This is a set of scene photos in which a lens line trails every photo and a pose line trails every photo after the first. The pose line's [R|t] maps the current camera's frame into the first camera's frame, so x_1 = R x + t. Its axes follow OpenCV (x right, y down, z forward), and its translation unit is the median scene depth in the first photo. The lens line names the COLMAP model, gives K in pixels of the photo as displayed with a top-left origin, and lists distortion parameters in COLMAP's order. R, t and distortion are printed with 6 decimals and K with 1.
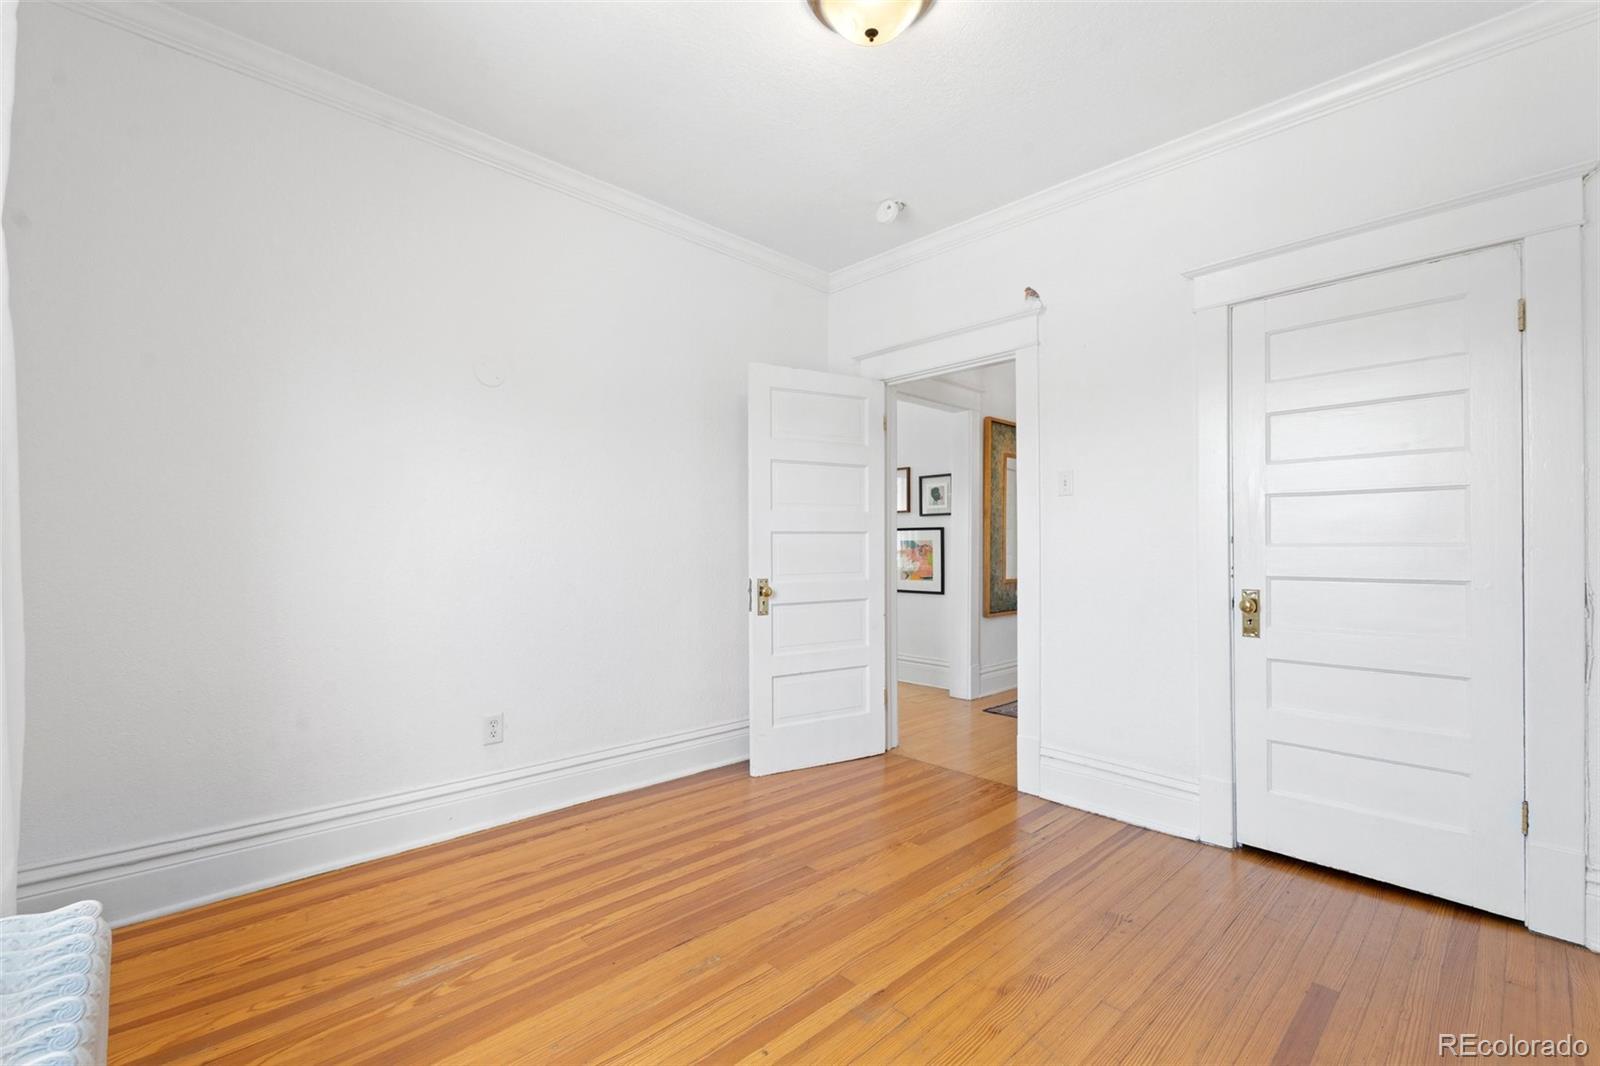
lens RADIAL K [[702.7, 0, 799.7], [0, 702.7, 538.8], [0, 0, 1]] dist [-0.006064, -0.000103]
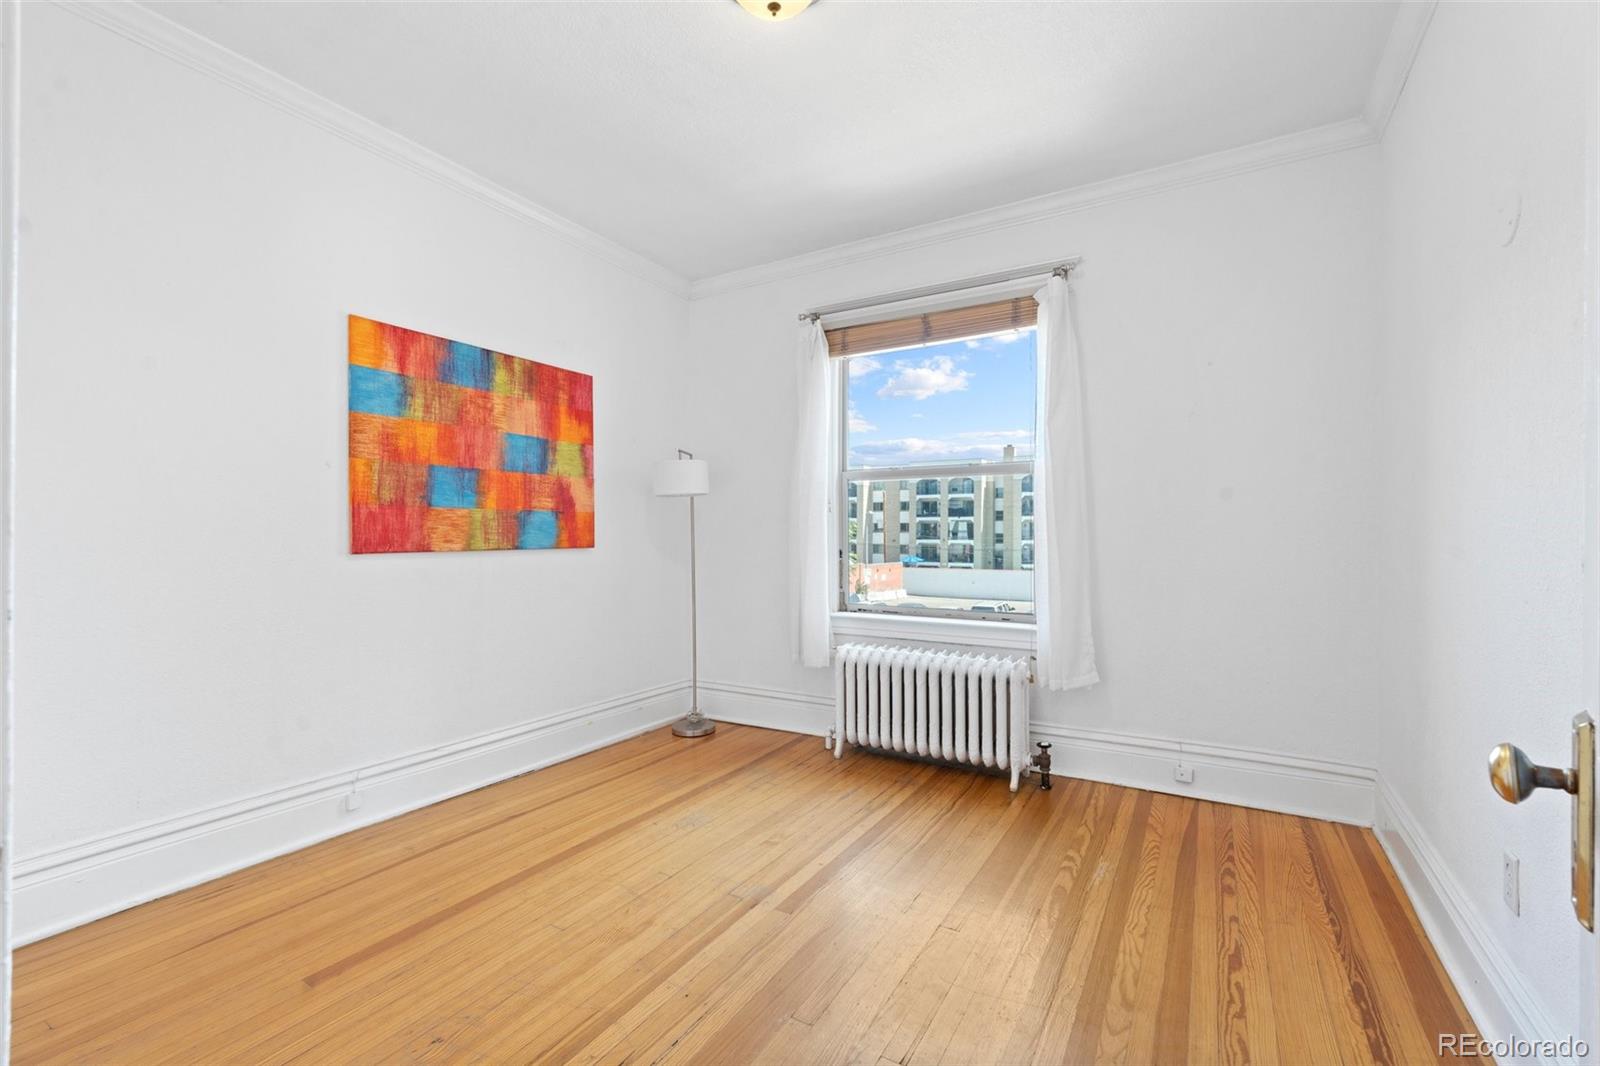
lens RADIAL K [[697.4, 0, 799.5], [0, 697.4, 535.4], [0, 0, 1]] dist [-0.004179, -0.000162]
pose [[-0.961364, -0.006600, -0.275200, 0.337464], [-0.004915, 0.999965, -0.006812, 0.018815], [0.275235, -0.005196, -0.961363, 1.976213]]
